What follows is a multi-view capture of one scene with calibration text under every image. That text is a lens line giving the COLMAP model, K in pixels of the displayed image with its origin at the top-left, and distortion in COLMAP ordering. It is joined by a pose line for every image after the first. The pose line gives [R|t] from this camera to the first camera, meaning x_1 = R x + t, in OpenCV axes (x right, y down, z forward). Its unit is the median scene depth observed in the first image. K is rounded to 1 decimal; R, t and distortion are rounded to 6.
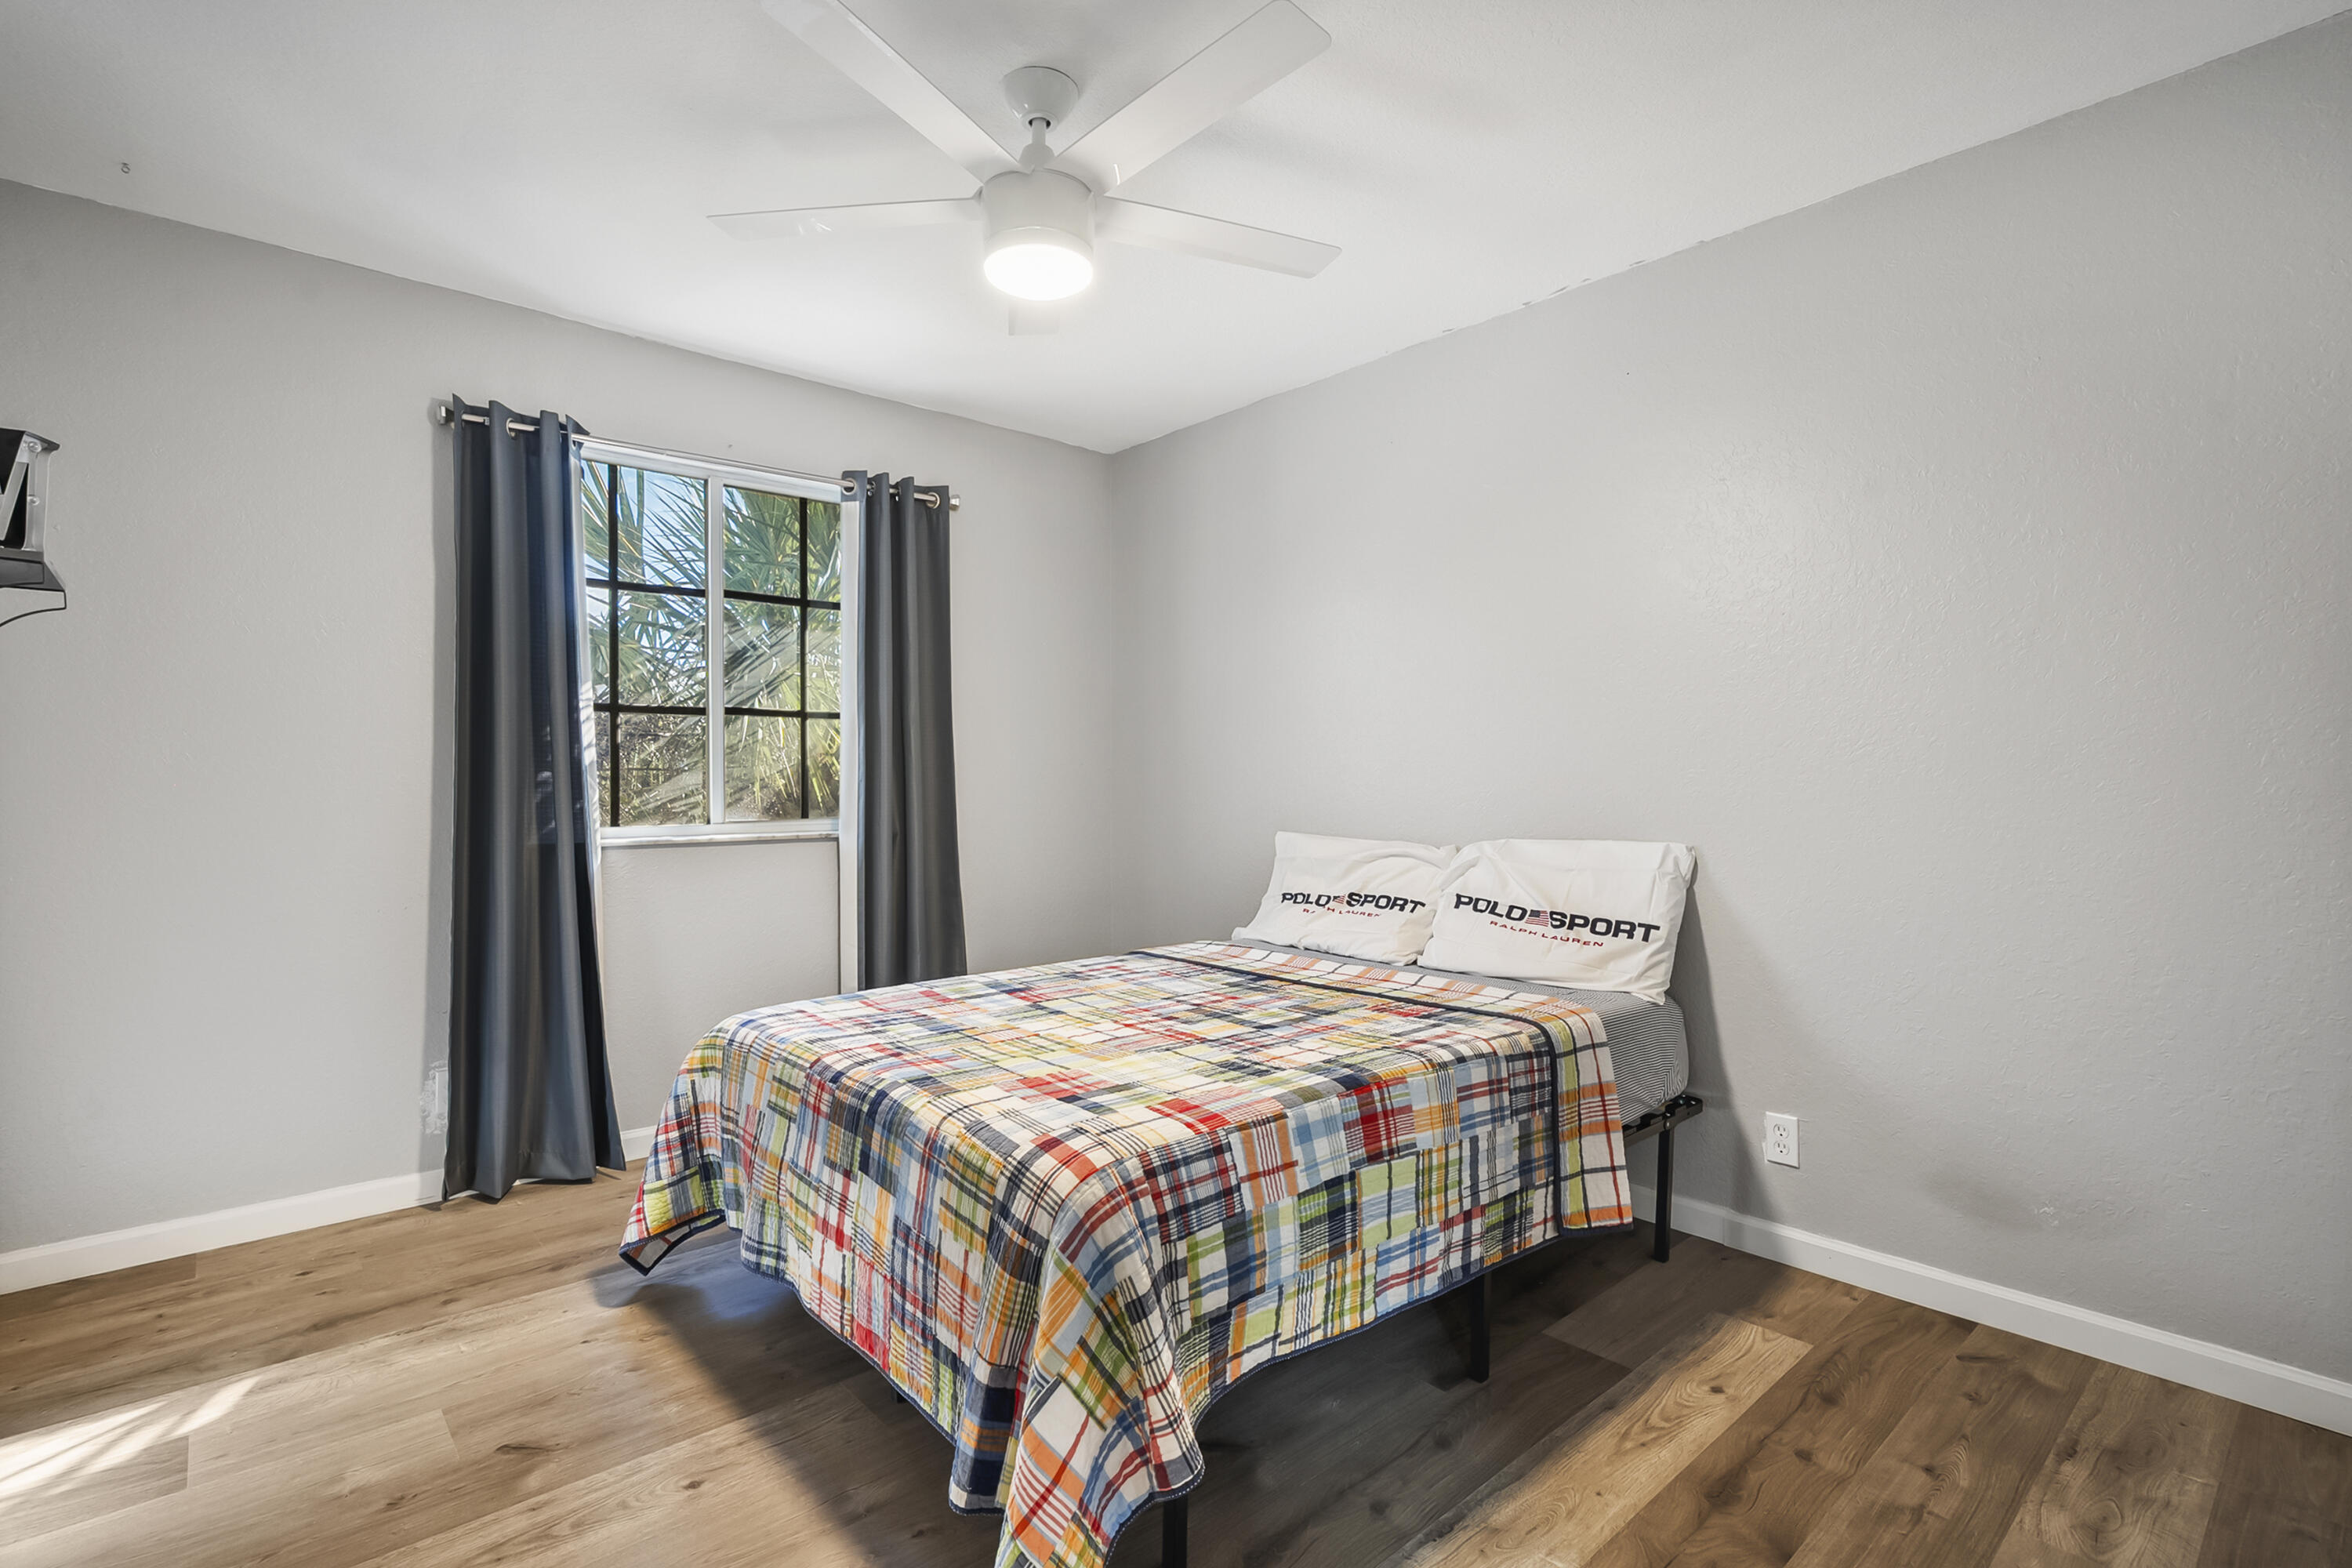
lens RADIAL K [[1078.3, 0, 1182.3], [0, 1078.3, 790.5], [0, 0, 1]] dist [-0.002898, 0.001468]
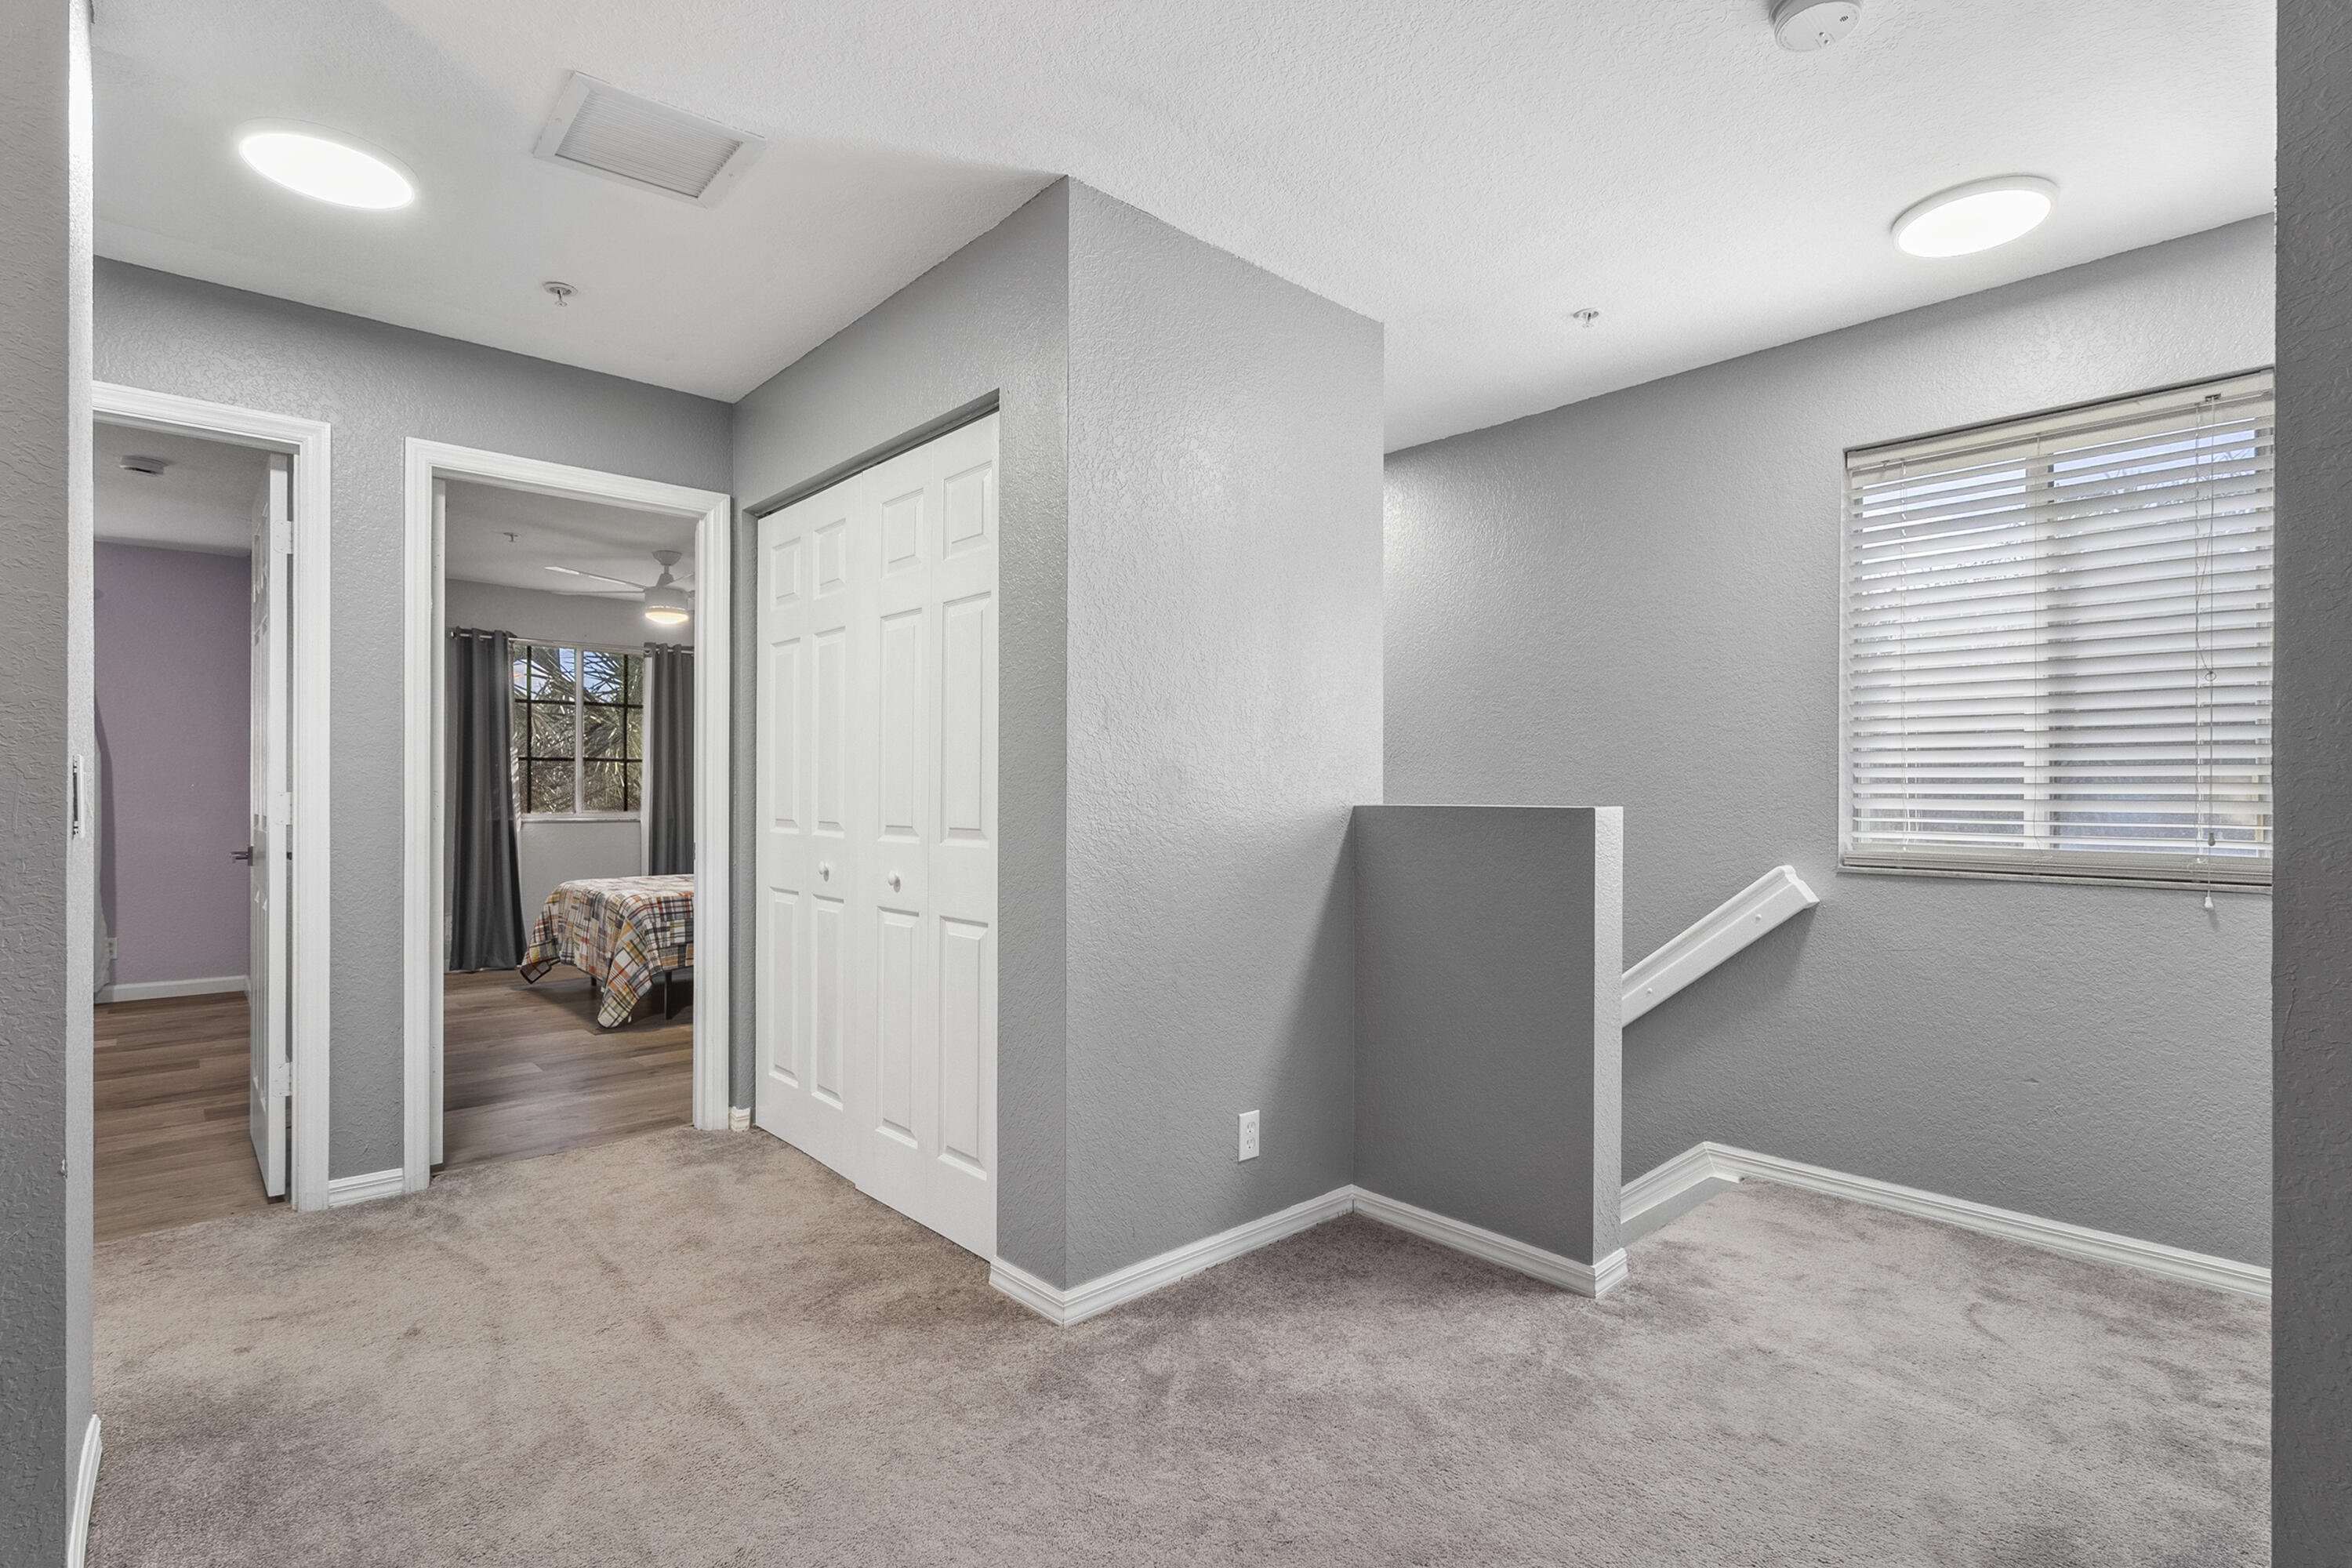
lens RADIAL K [[1078.3, 0, 1169.0], [0, 1078.3, 781.6], [0, 0, 1]] dist [-0.002898, 0.001468]
pose [[0.999879, -0.000189, 0.015543, 0.811318], [0.000431, 0.999879, -0.015576, 0.002845], [-0.015538, 0.015580, 0.999758, -1.322390]]
